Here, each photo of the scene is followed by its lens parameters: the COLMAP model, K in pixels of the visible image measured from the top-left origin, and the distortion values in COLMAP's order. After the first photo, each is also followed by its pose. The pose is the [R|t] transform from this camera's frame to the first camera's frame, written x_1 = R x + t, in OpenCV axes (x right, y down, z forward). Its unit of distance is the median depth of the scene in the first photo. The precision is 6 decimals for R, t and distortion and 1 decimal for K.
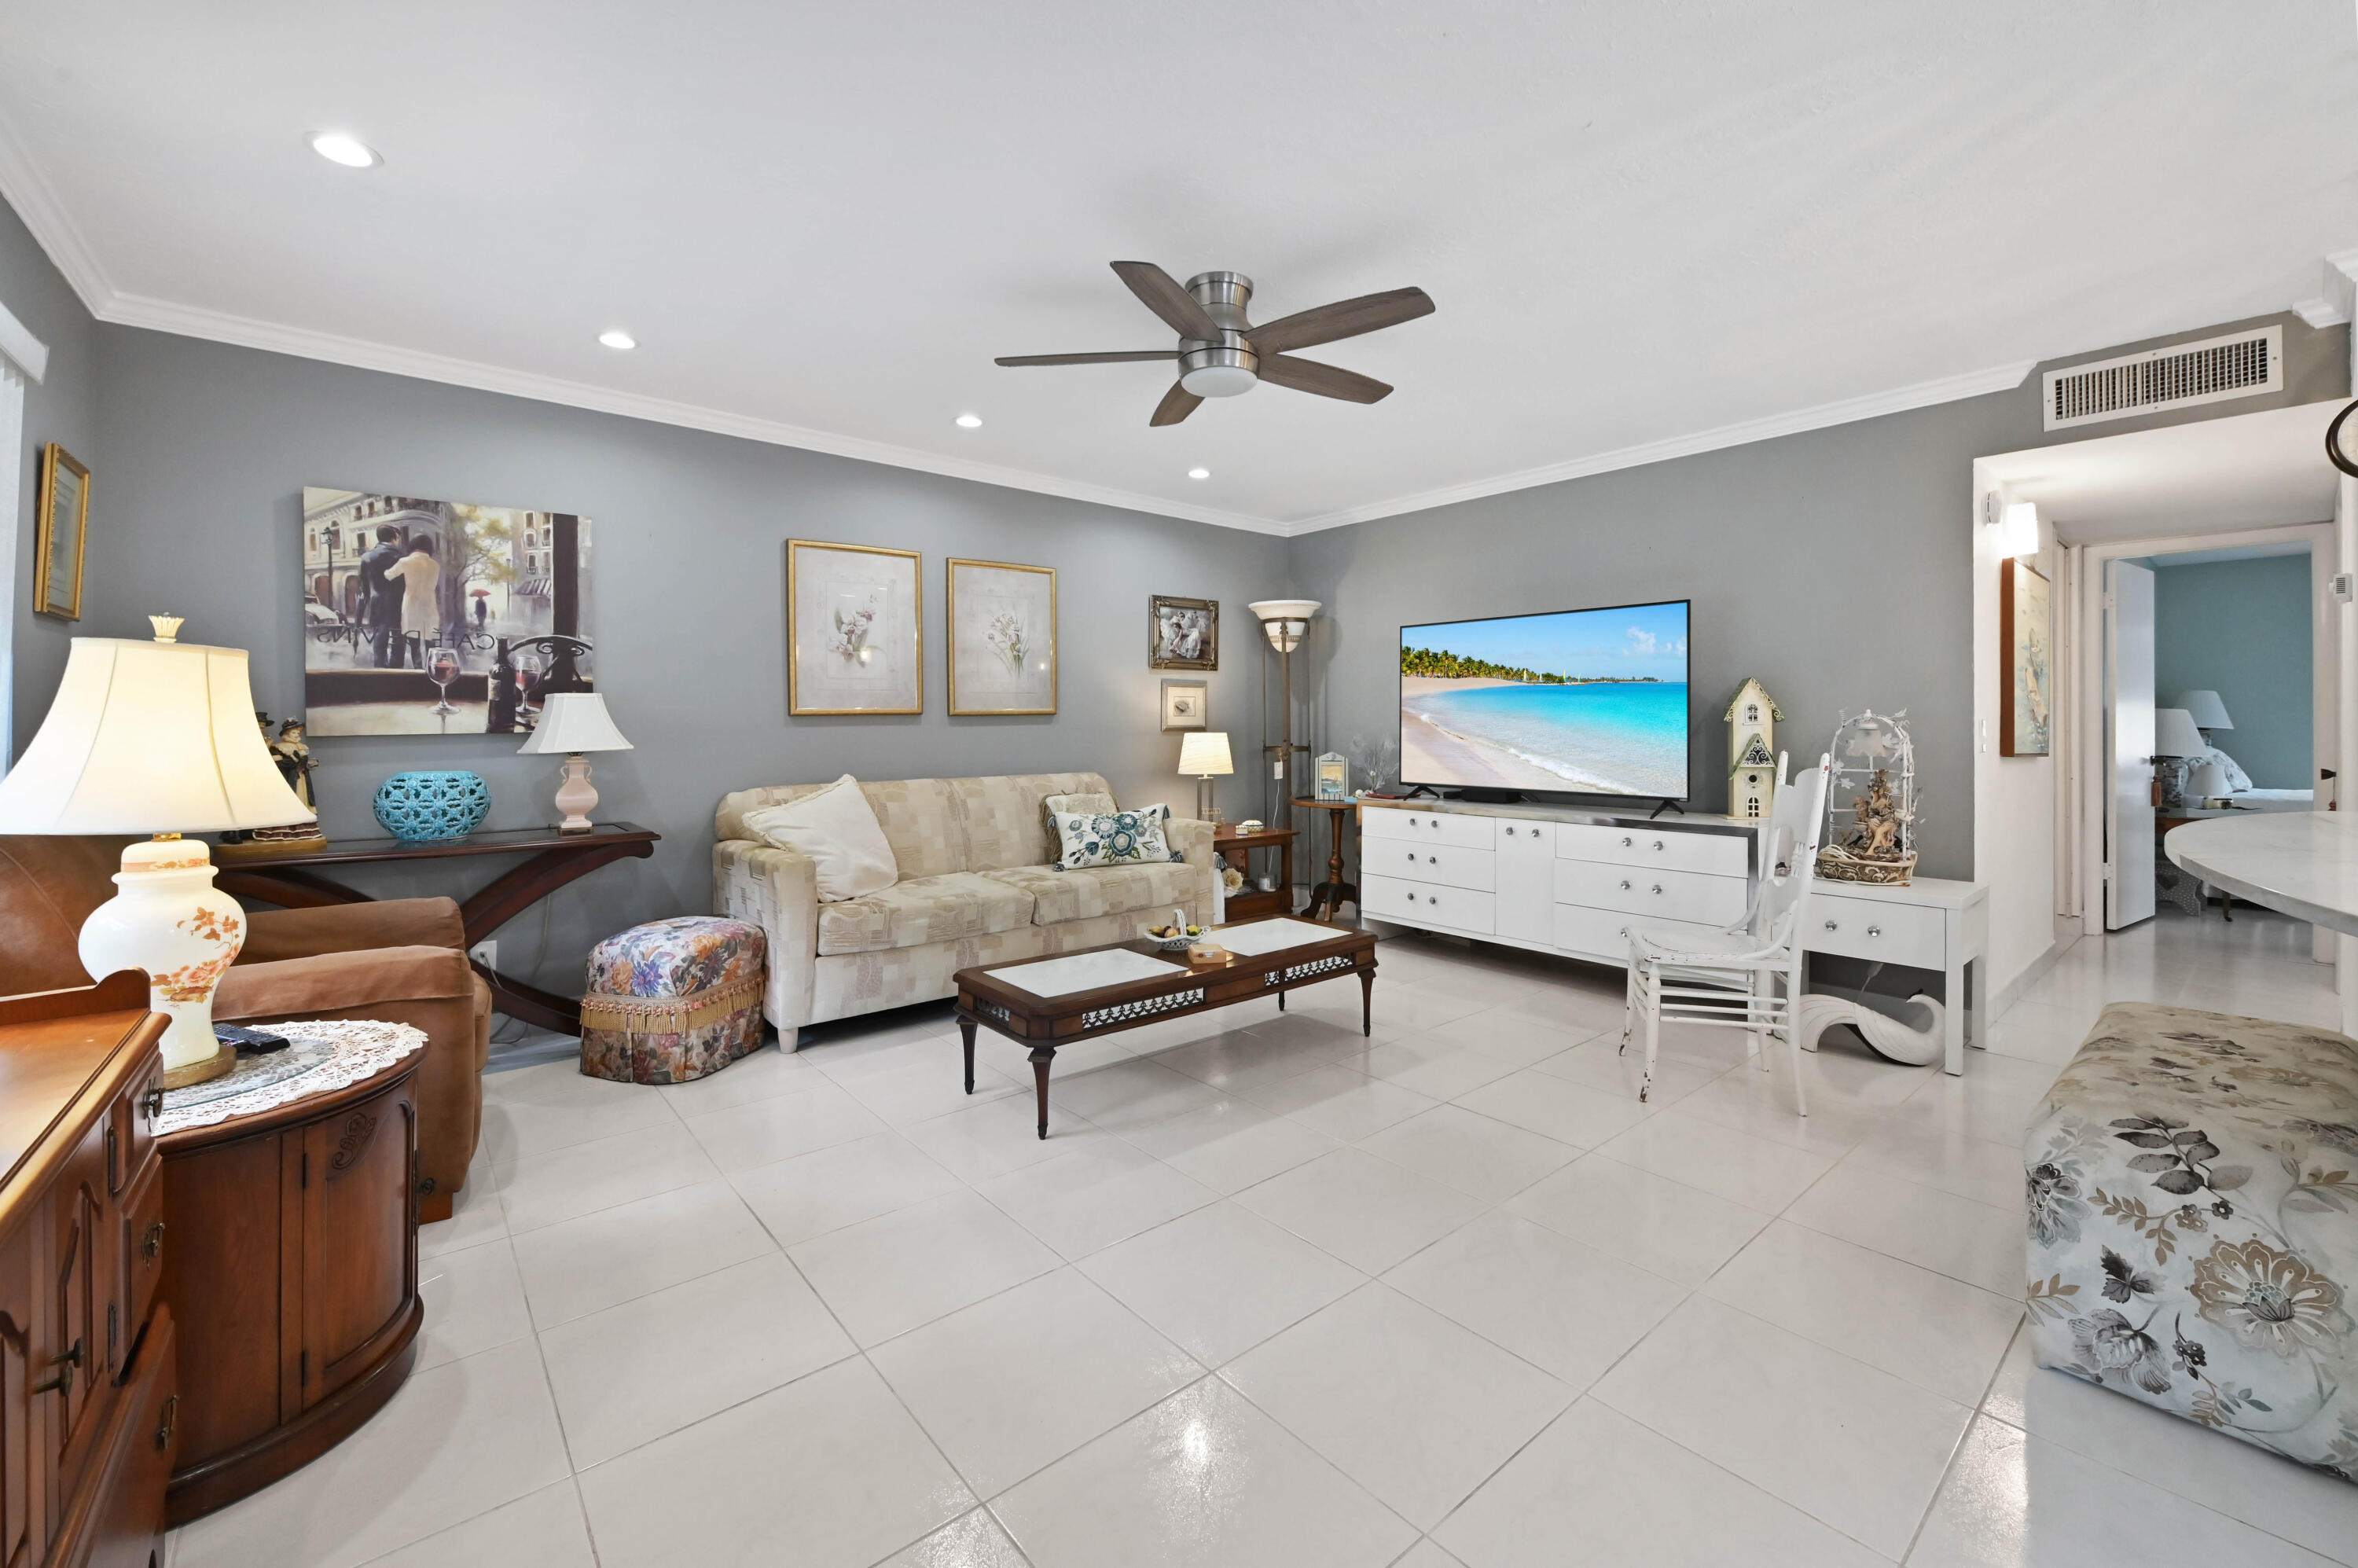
lens RADIAL K [[954.1, 0, 1185.7], [0, 954.1, 727.1], [0, 0, 1]] dist [-0.004126, -0.000740]
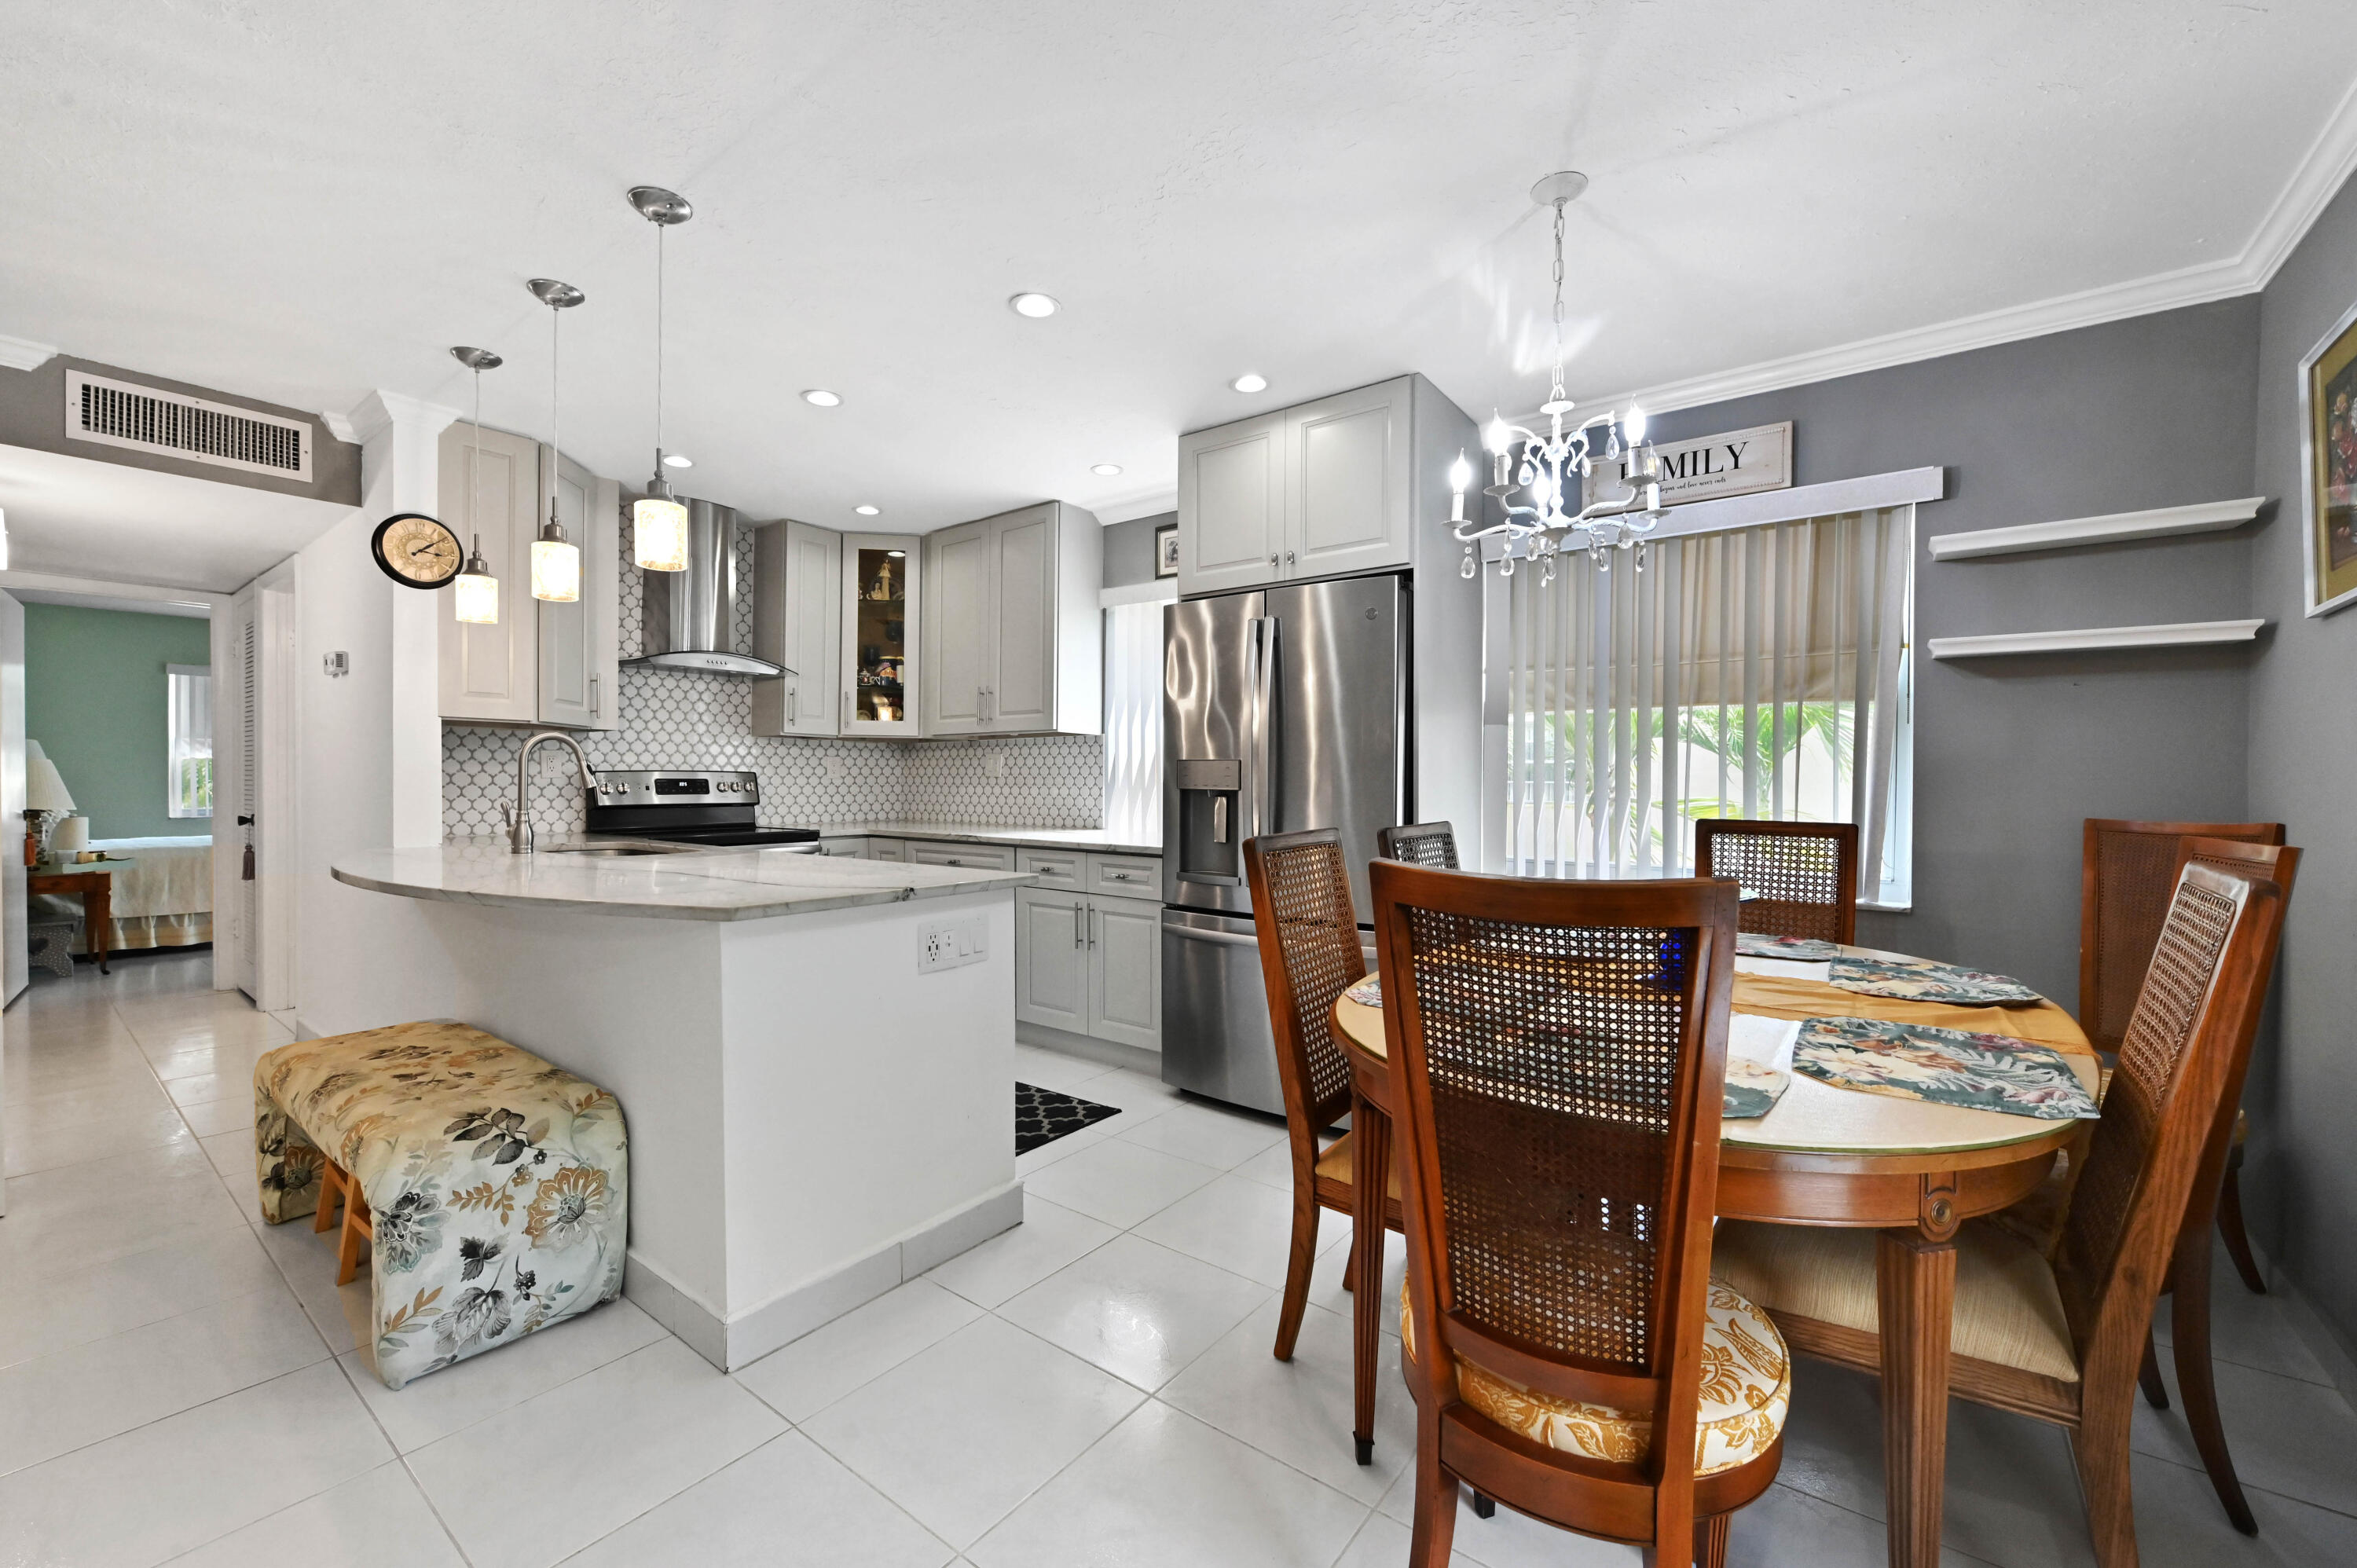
lens RADIAL K [[939.1, 0, 1184.4], [0, 939.1, 793.4], [0, 0, 1]] dist [-0.002163, -0.000413]
pose [[-0.208778, -0.015998, 0.977832, -0.141723], [-0.001797, 0.999871, 0.015974, -0.002618], [-0.977962, 0.001577, -0.208779, 0.179690]]
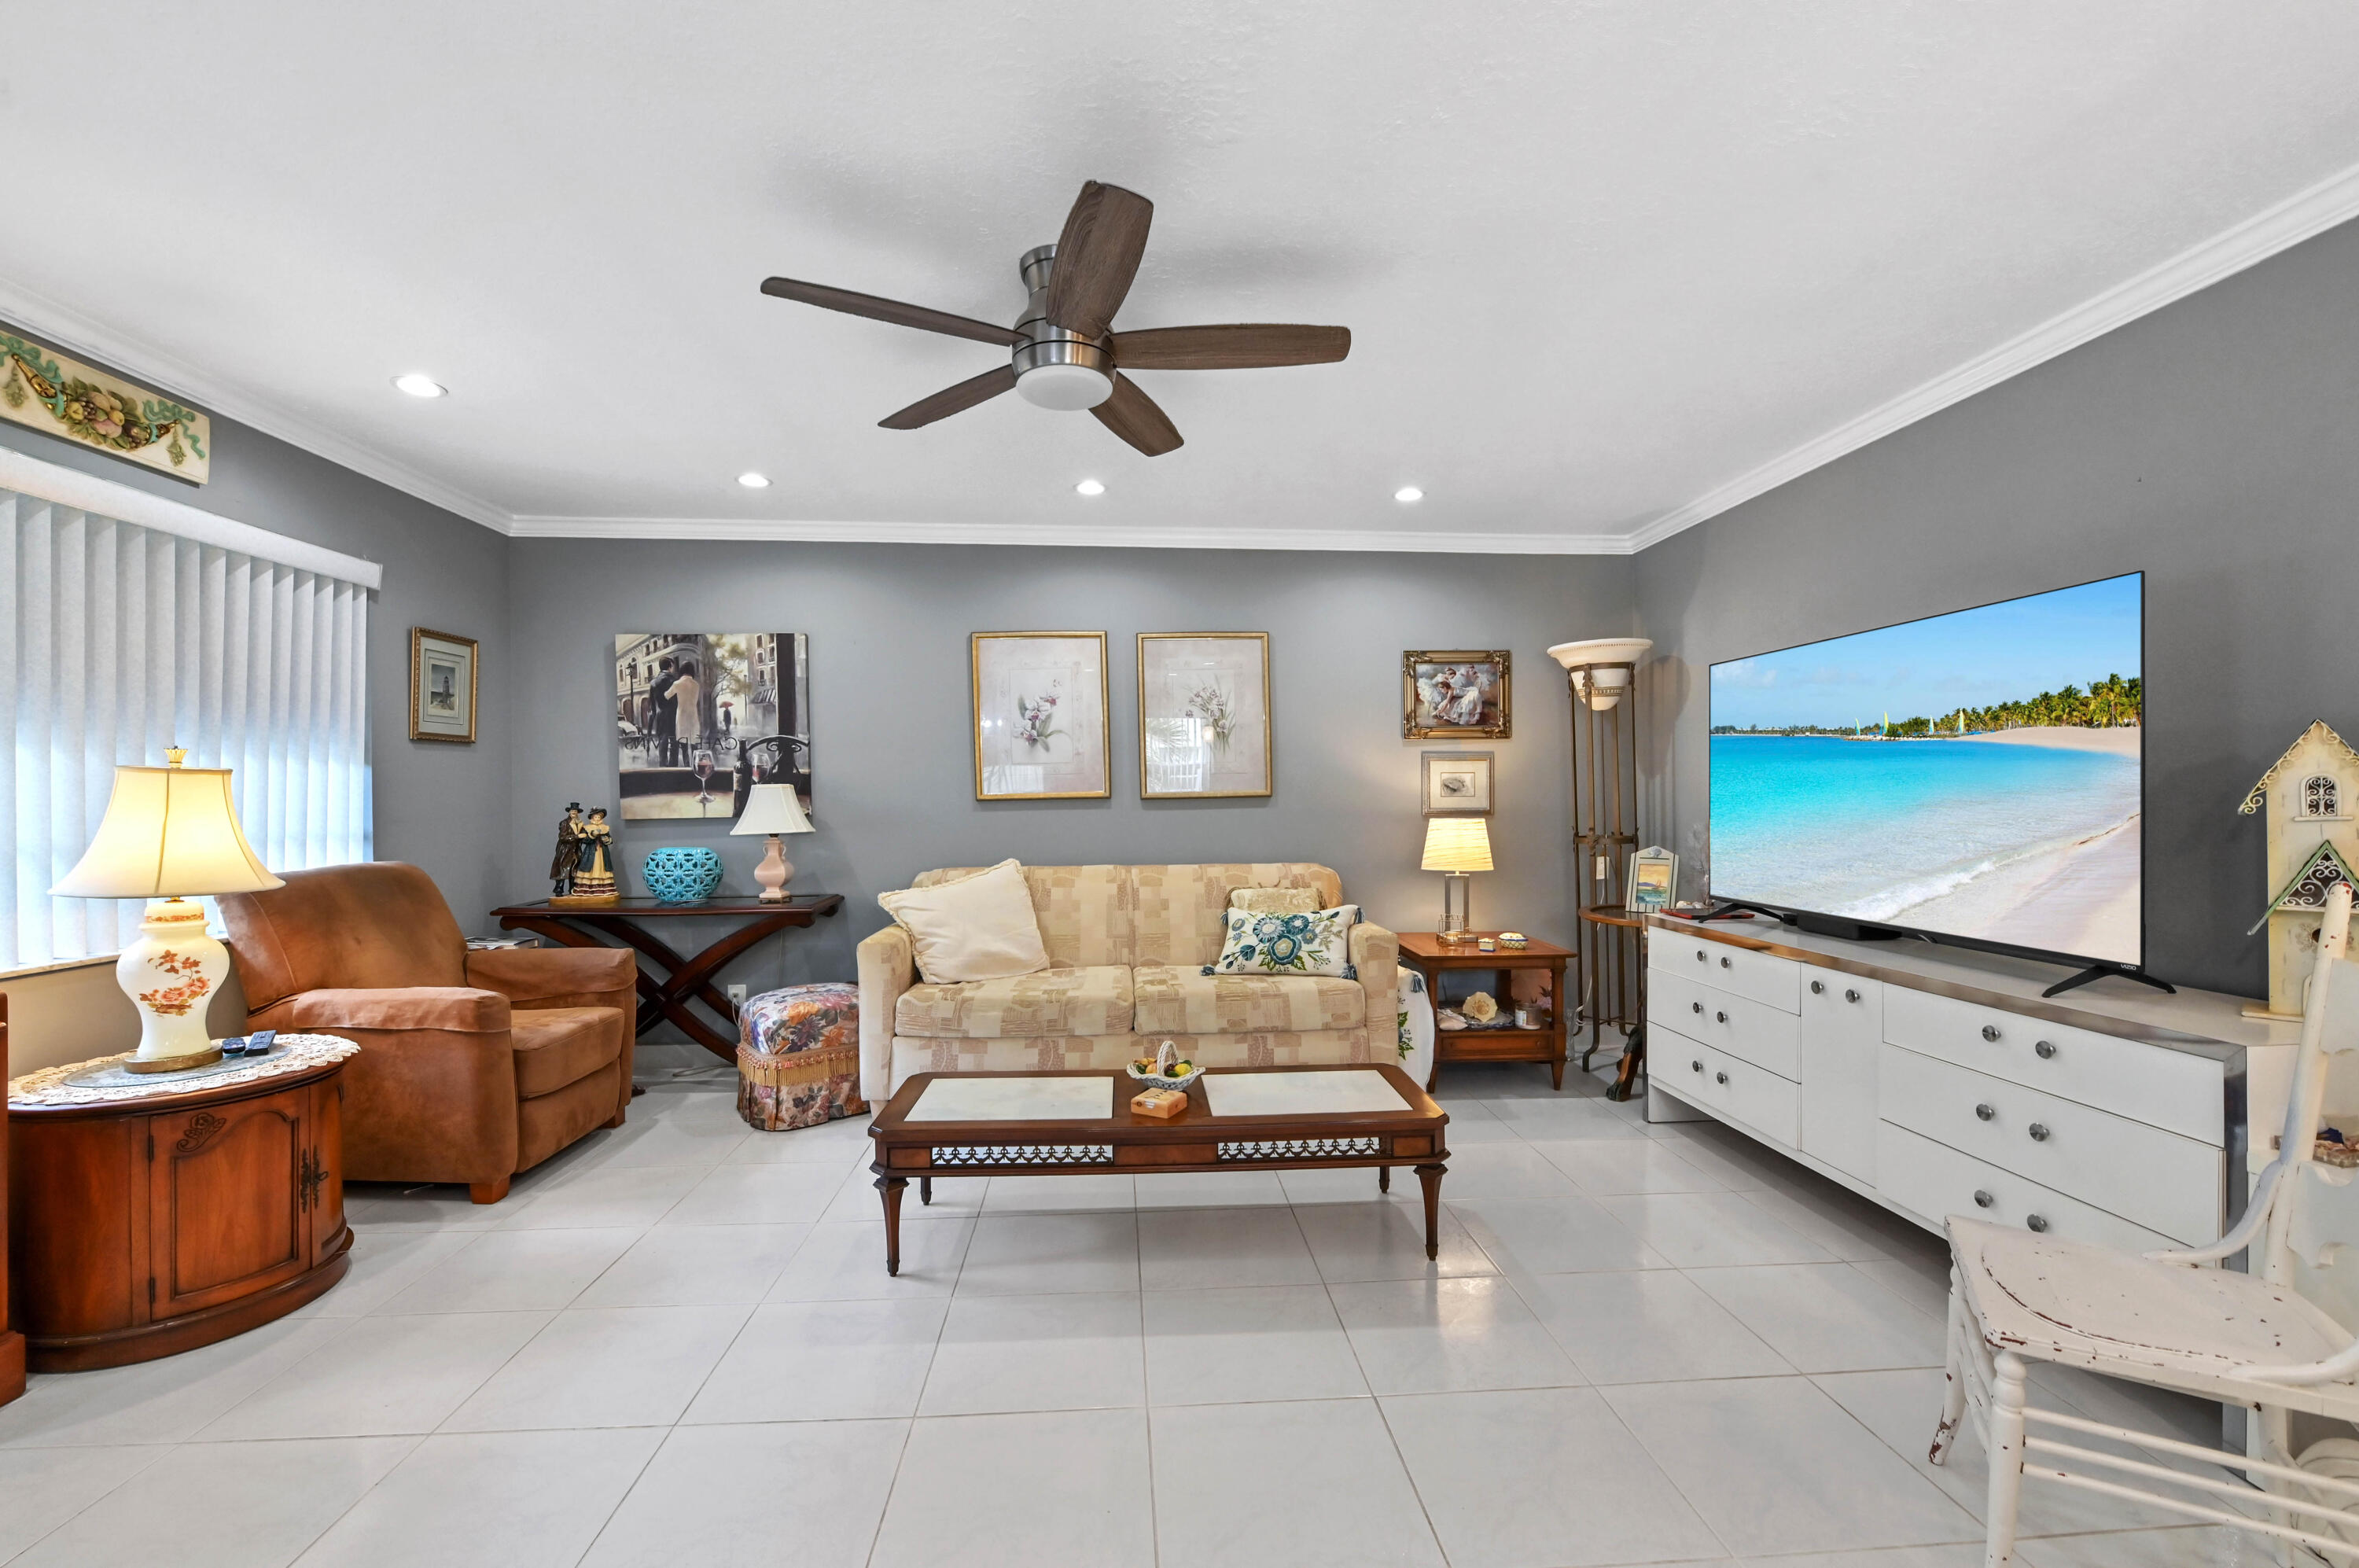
lens RADIAL K [[964.4, 0, 1177.4], [0, 964.4, 805.5], [0, 0, 1]] dist [-0.007610, -0.000329]
pose [[0.807896, 0.002437, -0.589321, 0.471486], [0.001759, 0.999977, 0.006546, -0.016013], [0.589323, -0.006325, 0.807873, 0.328823]]
